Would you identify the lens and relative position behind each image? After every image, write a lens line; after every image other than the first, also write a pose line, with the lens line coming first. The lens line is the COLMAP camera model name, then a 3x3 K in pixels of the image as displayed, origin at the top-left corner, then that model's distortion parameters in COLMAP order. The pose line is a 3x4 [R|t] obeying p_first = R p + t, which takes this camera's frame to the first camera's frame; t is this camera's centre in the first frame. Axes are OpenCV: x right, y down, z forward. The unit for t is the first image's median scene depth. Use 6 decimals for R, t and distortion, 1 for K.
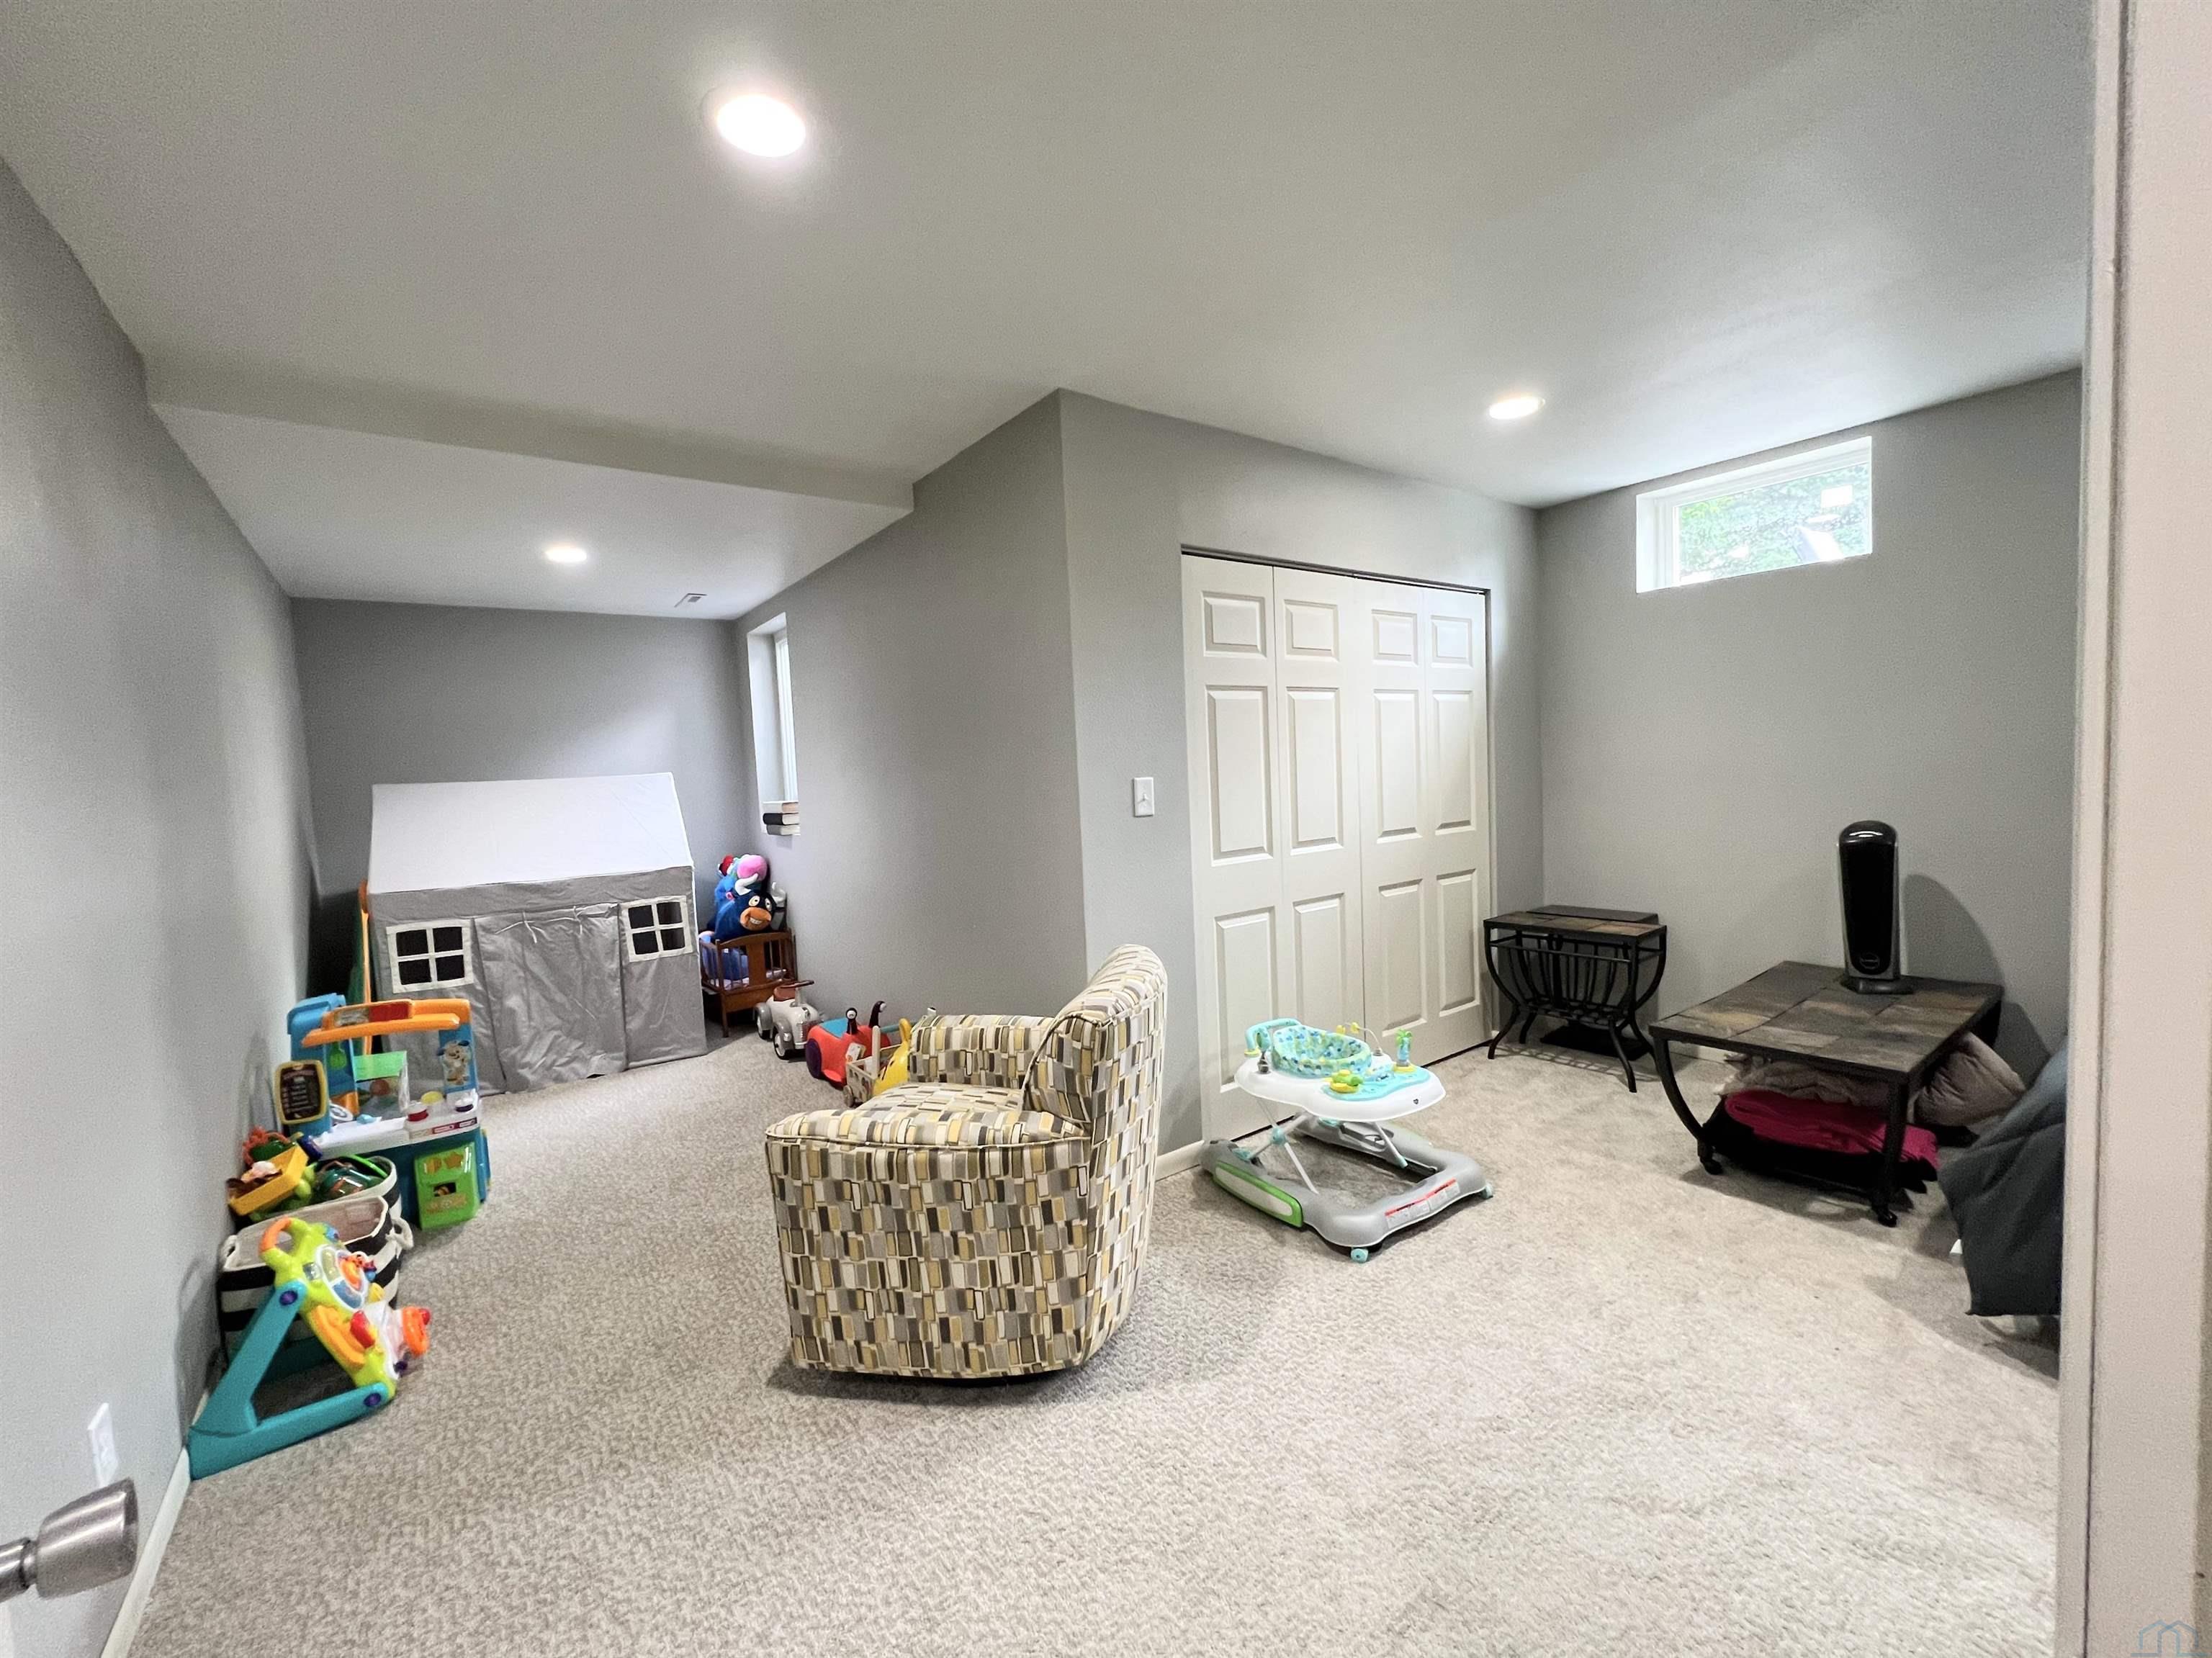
lens RADIAL K [[921.8, 0, 1106.0], [0, 921.8, 829.0], [0, 0, 1]] dist [0.000463, 0.000020]
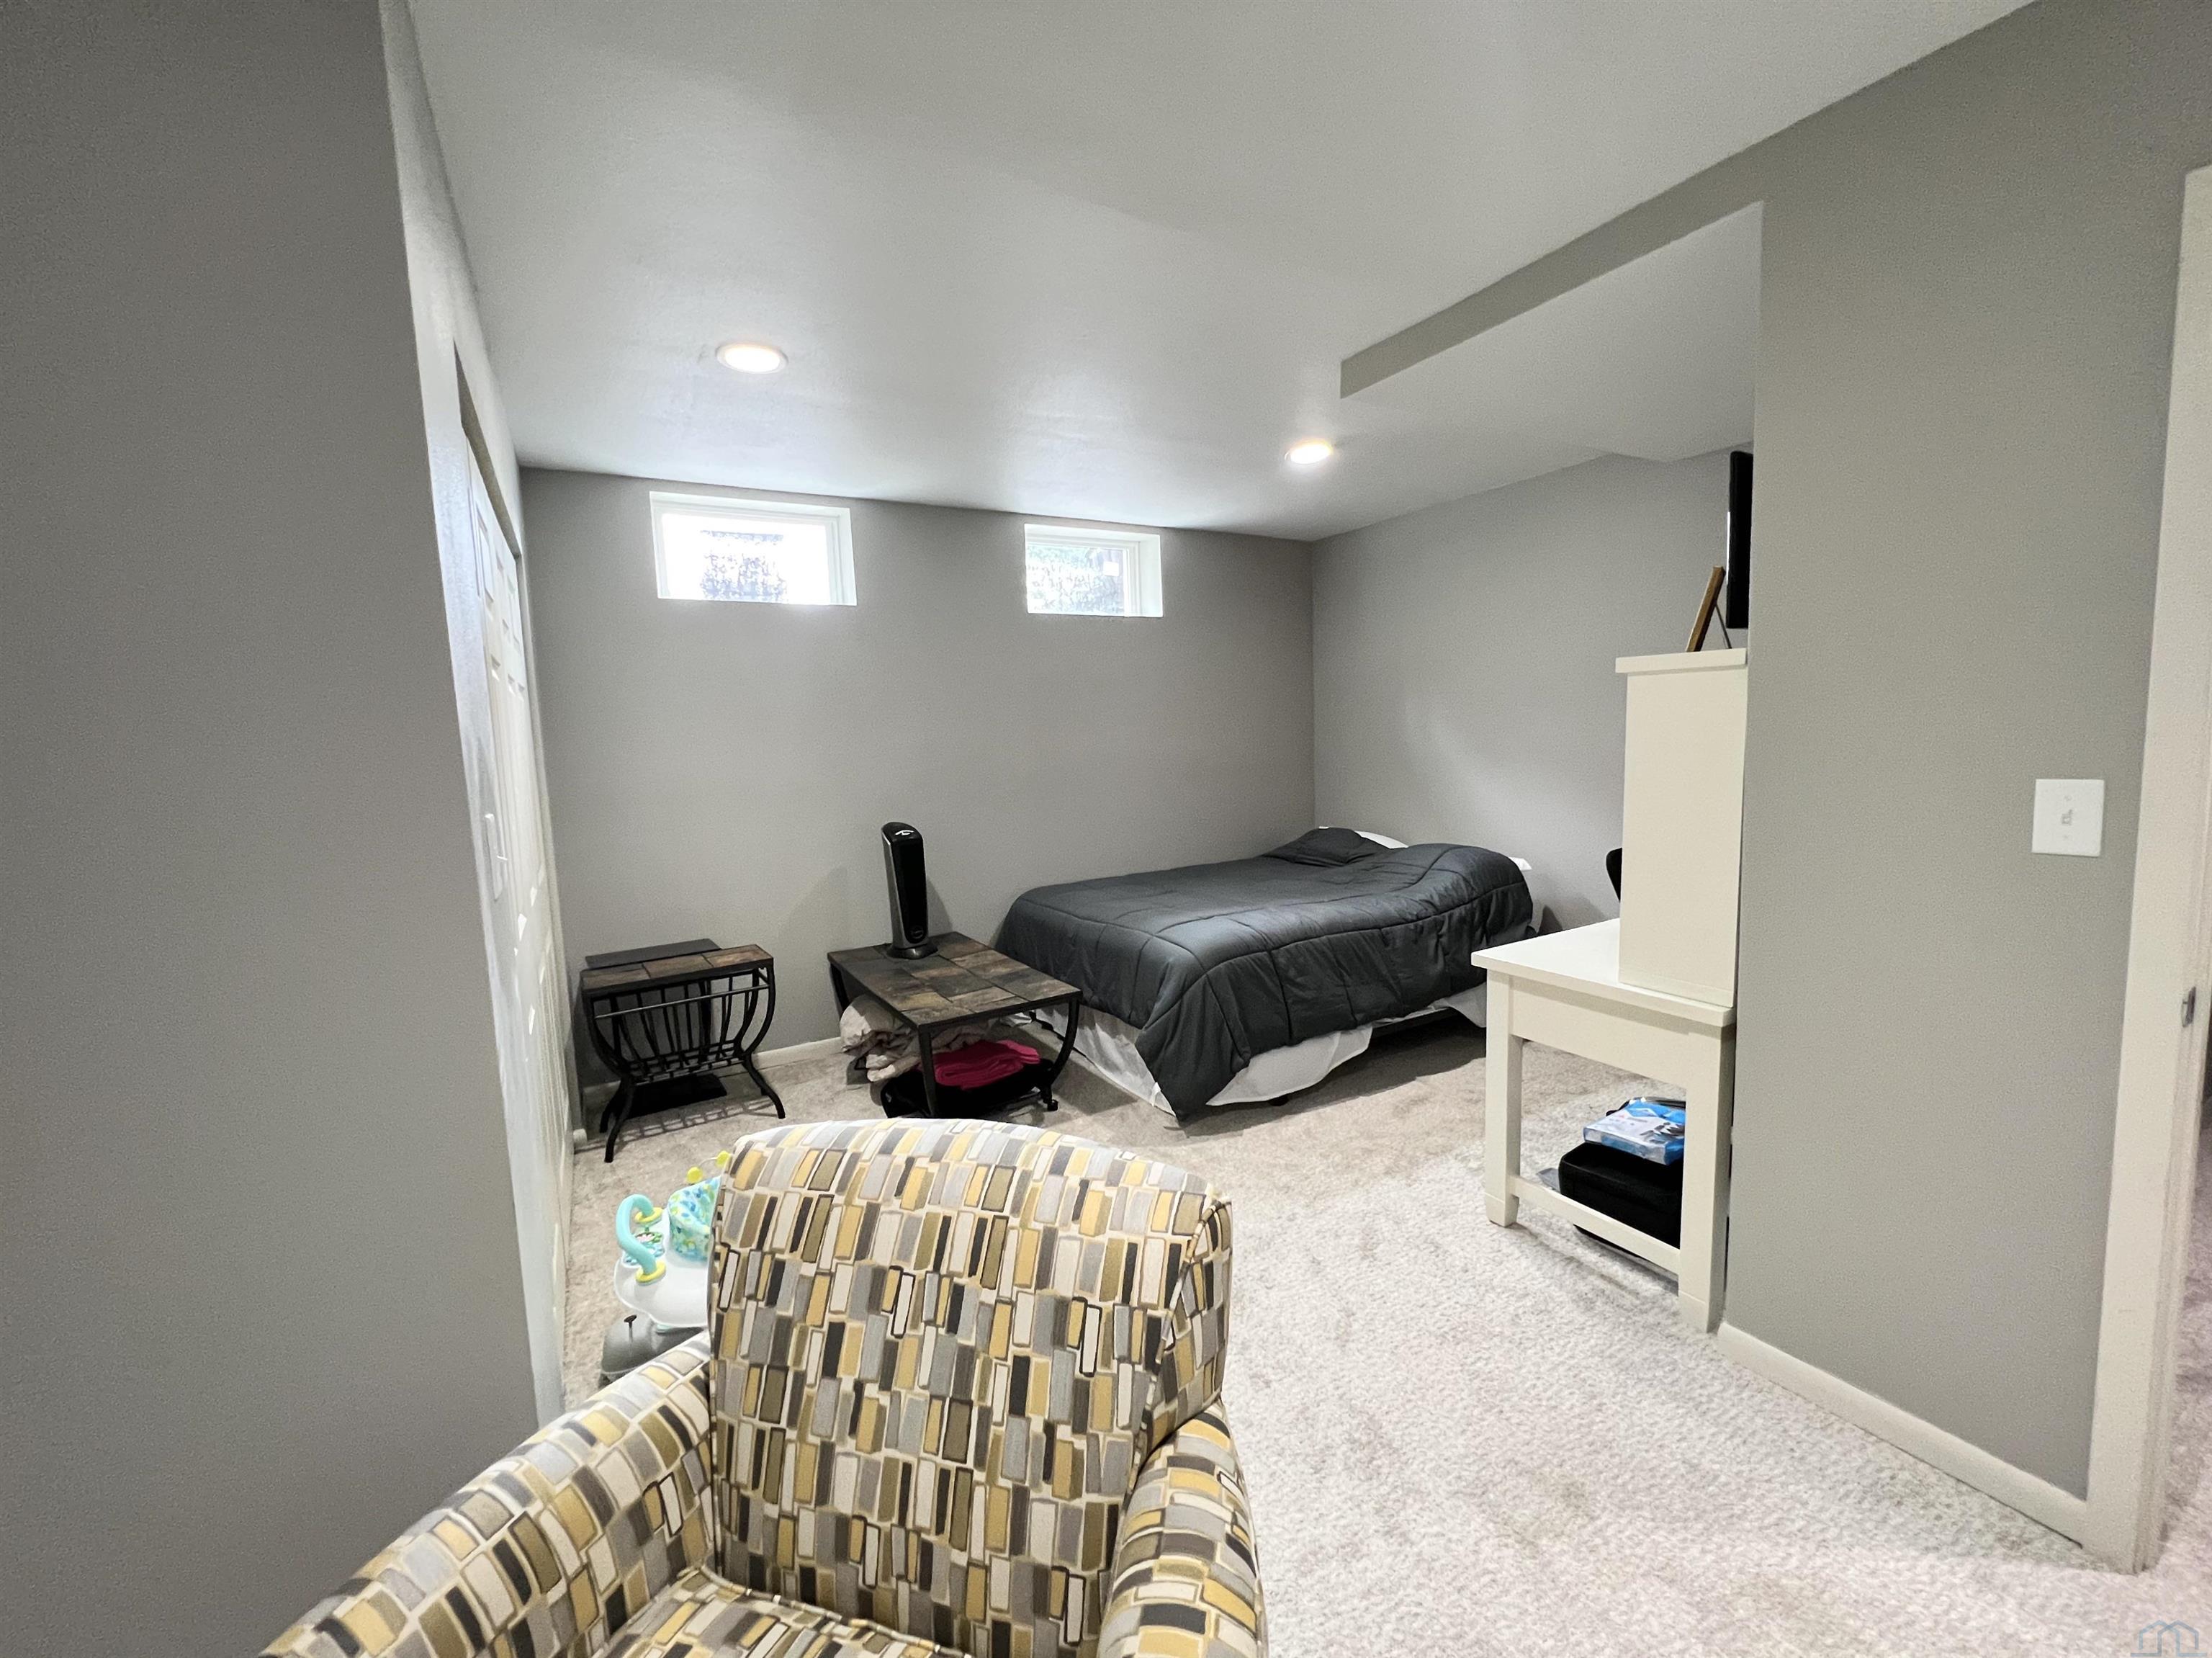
lens RADIAL K [[922.0, 0, 1106.0], [0, 922.0, 829.0], [0, 0, 1]] dist [0.000463, 0.000020]
pose [[0.090995, -0.055630, 0.994296, -0.388106], [0.098732, 0.994023, 0.046579, -0.031804], [-0.990945, 0.093930, 0.095944, 0.616358]]
